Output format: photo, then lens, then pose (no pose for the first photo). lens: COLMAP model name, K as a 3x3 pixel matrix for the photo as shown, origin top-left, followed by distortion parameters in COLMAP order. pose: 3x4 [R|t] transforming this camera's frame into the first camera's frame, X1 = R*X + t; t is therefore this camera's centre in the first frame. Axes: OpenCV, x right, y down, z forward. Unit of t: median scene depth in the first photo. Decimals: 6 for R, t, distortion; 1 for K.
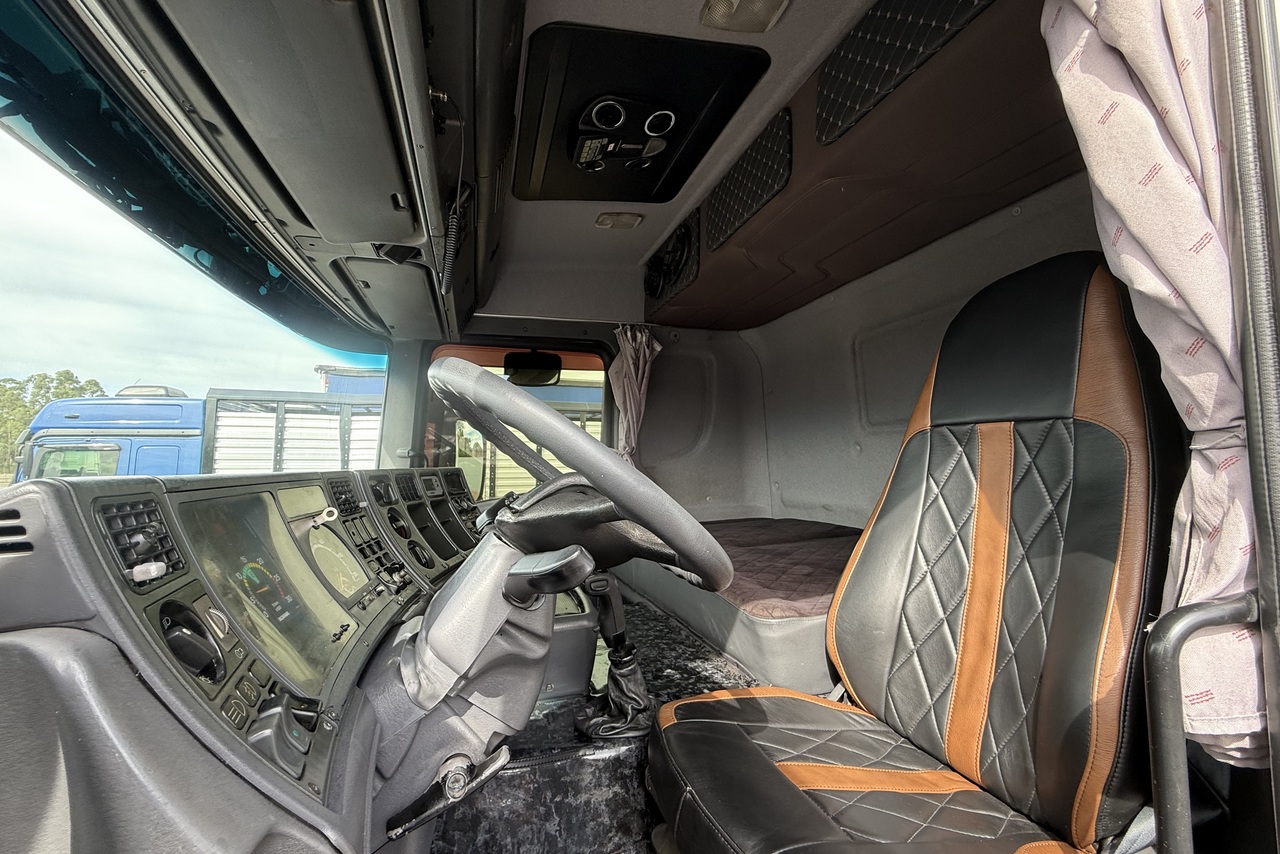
lens RADIAL K [[510.6, 0, 633.2], [0, 510.6, 431.7], [0, 0, 1]] dist [0.001707, 0.000169]
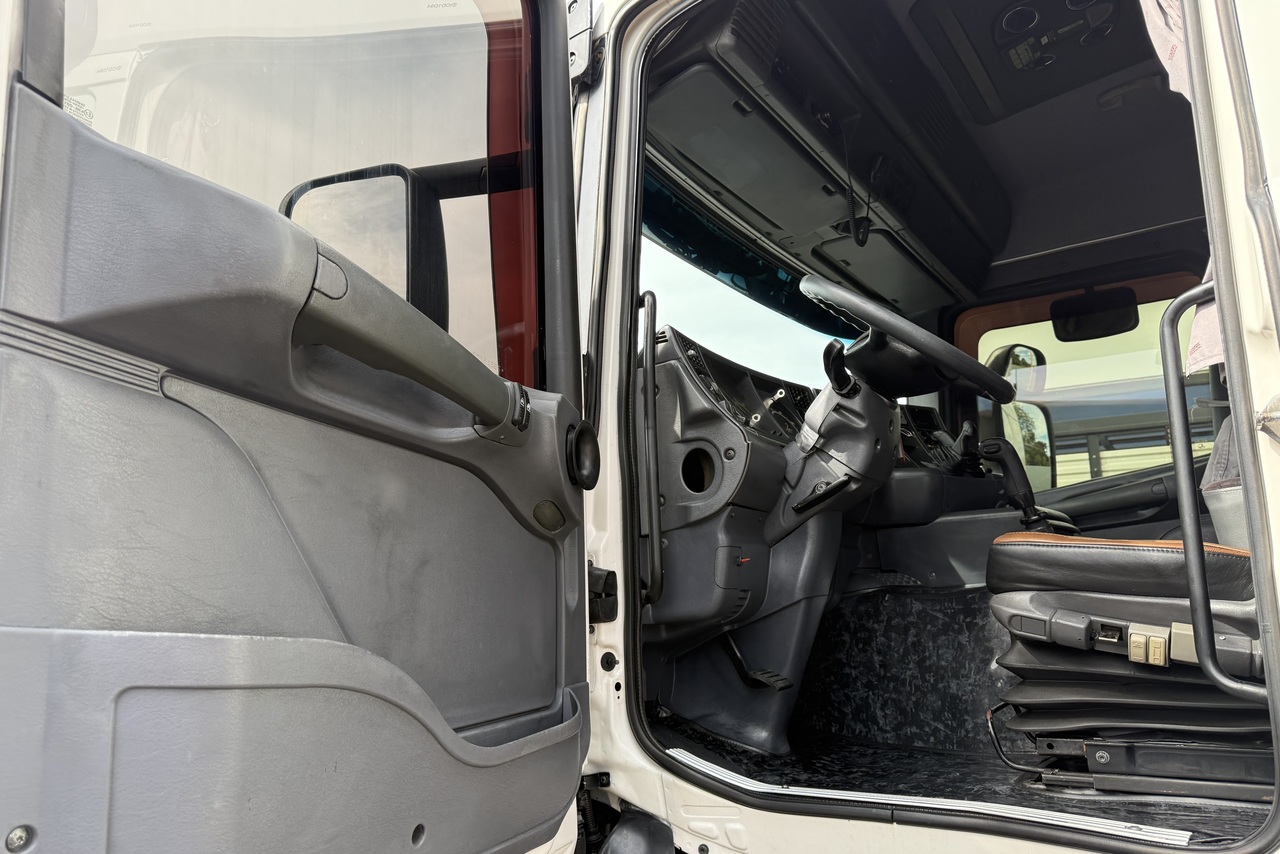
lens RADIAL K [[888.2, 0, 640.0], [0, 888.2, 427.0], [0, 0, 1]] dist [0.003862, -0.008079]
pose [[0.635182, -0.151135, -0.757431, 0.588796], [0.076562, 0.988159, -0.132969, 0.281042], [0.768558, 0.026469, 0.639232, -0.550130]]
